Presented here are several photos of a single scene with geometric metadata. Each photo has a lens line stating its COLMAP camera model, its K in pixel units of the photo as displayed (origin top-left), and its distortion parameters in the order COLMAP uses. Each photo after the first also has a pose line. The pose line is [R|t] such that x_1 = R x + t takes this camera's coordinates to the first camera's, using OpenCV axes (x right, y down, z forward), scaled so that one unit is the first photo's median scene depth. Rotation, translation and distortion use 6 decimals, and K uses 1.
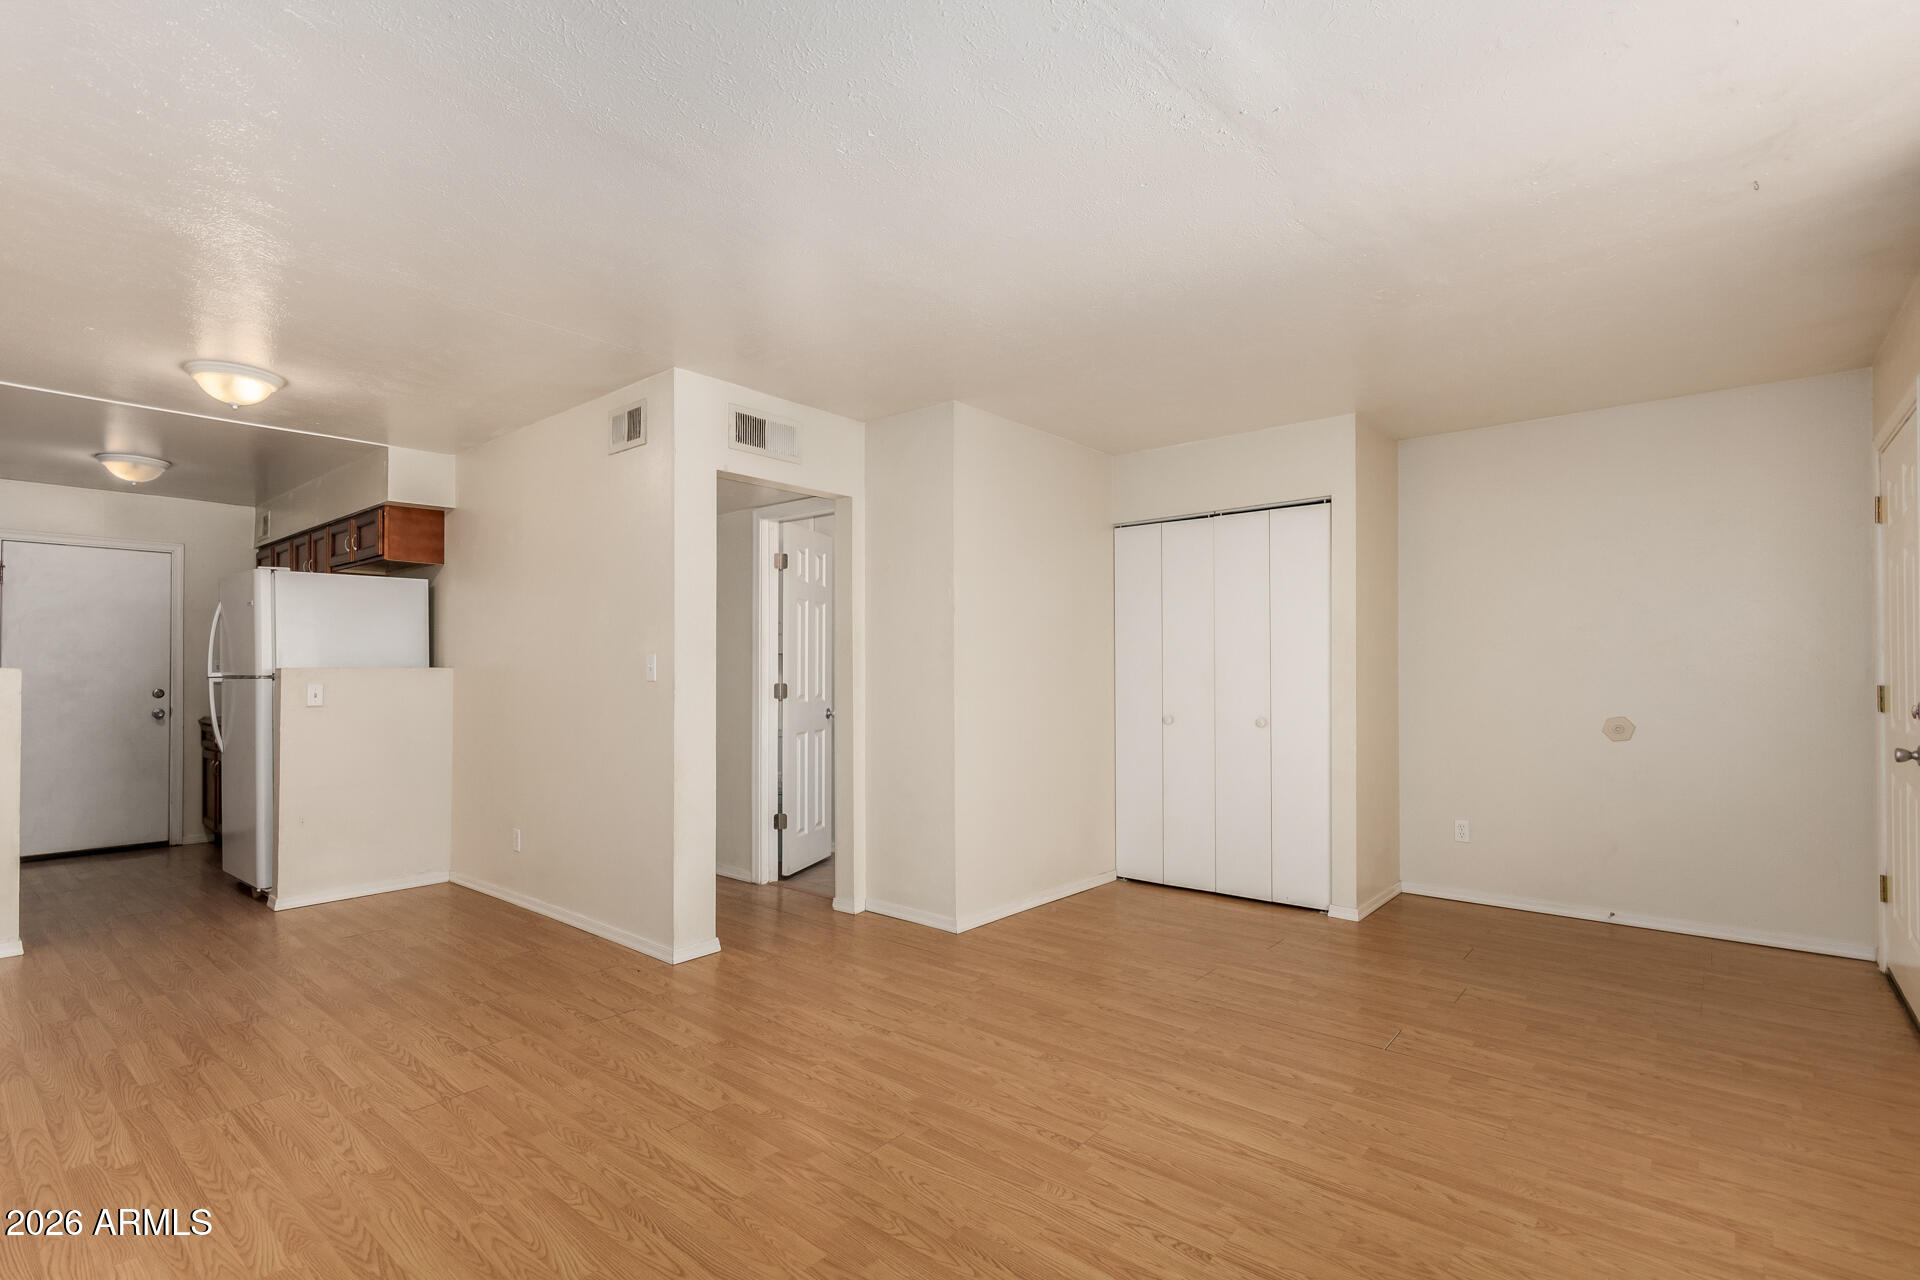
lens RADIAL K [[890.9, 0, 963.3], [0, 890.9, 659.7], [0, 0, 1]] dist [-0.001749, -0.000121]
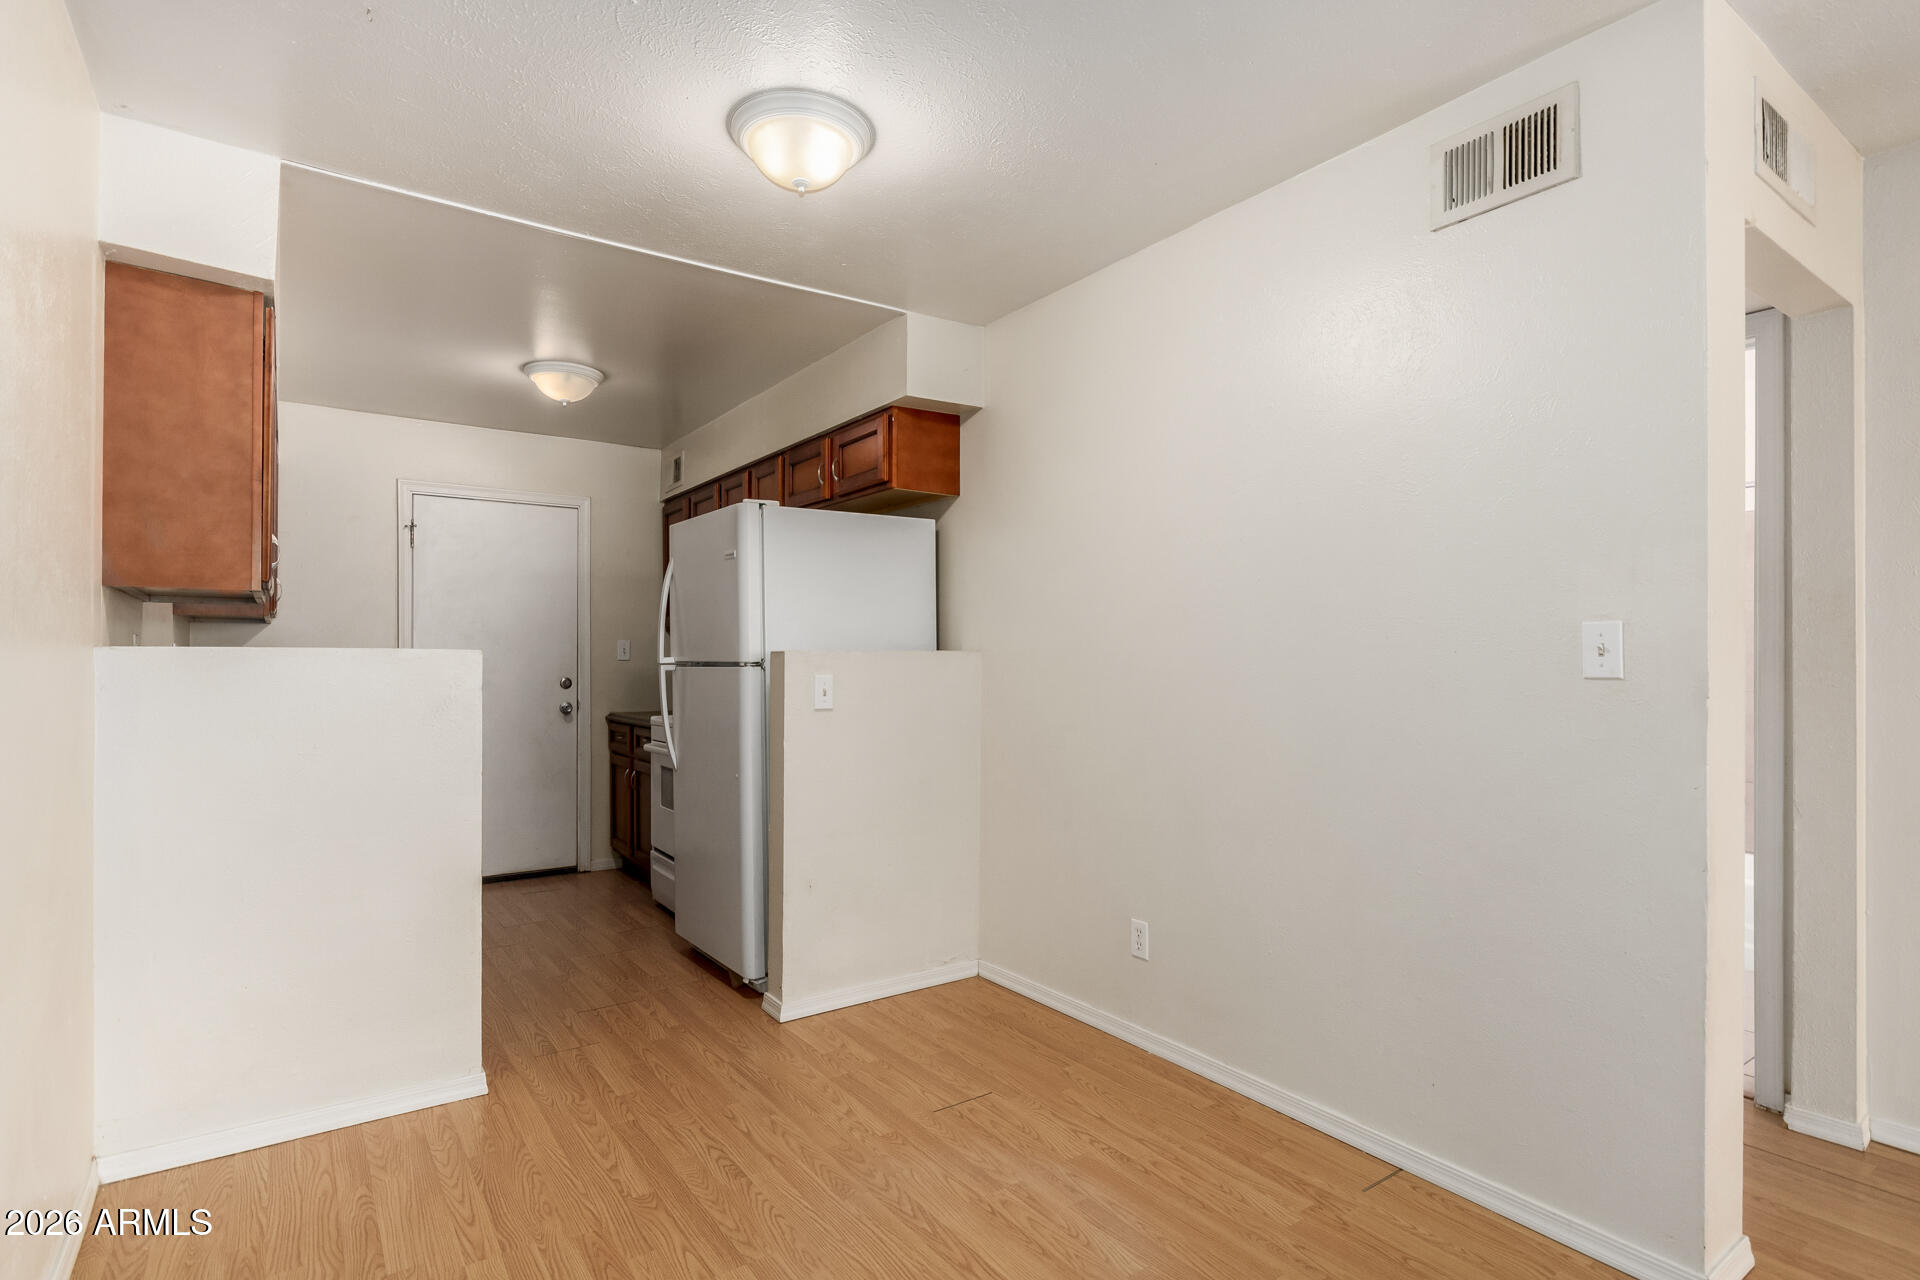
lens RADIAL K [[965.3, 0, 959.3], [0, 965.3, 652.8], [0, 0, 1]] dist [-0.001472, -0.000162]
pose [[0.963353, 0.000861, -0.268237, -0.400765], [0.001466, 0.999963, 0.008474, 0.004472], [0.268234, -0.008557, 0.963316, 0.311347]]
